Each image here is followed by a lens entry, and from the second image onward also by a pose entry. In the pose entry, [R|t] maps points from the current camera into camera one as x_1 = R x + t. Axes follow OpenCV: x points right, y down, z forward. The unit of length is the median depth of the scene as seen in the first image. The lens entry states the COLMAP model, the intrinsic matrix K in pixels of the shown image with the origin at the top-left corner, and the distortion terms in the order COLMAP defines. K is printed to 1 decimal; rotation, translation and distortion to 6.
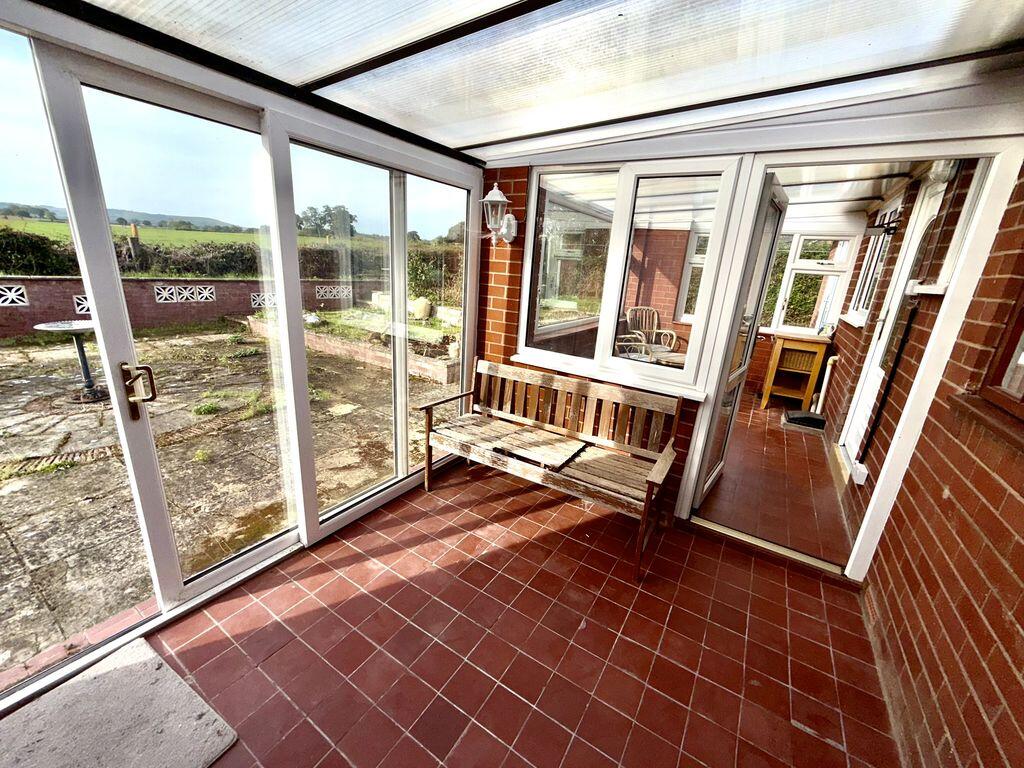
lens RADIAL K [[403.2, 0, 507.6], [0, 403.2, 385.4], [0, 0, 1]] dist [-0.002834, -0.000134]
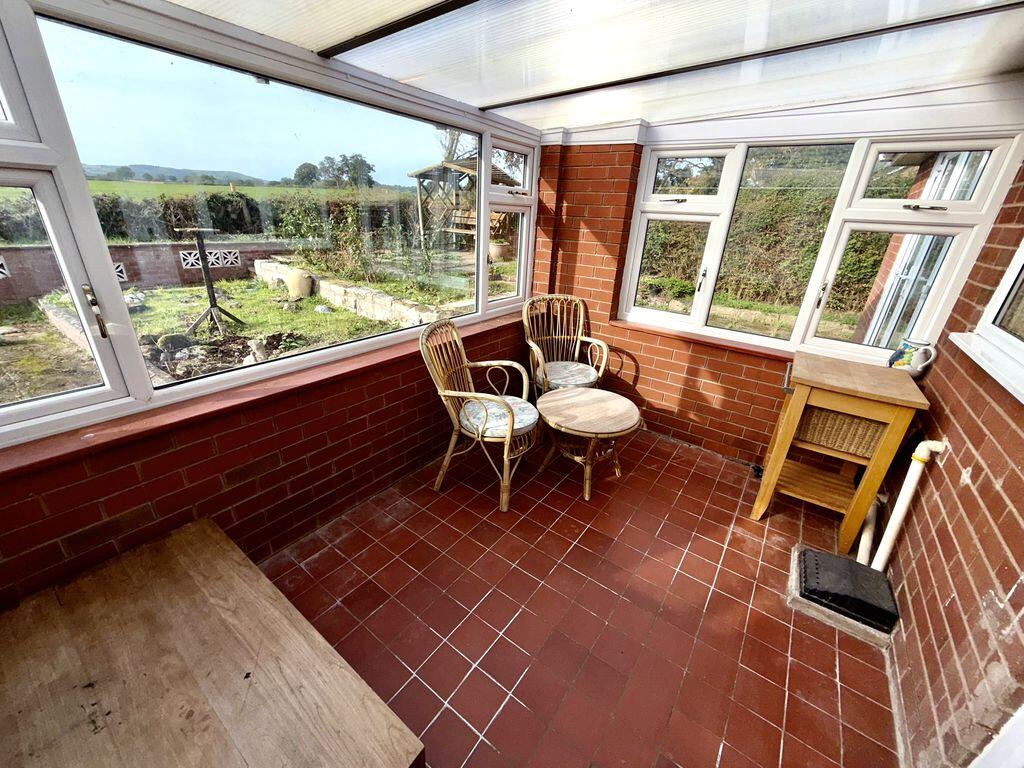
lens RADIAL K [[403.2, 0, 509.0], [0, 403.2, 383.6], [0, 0, 1]] dist [-0.002834, -0.000134]
pose [[0.998168, 0.005925, -0.060206, 0.306528], [0.000441, 0.994454, 0.105173, -0.132734], [0.060496, -0.105007, 0.992630, 0.434555]]
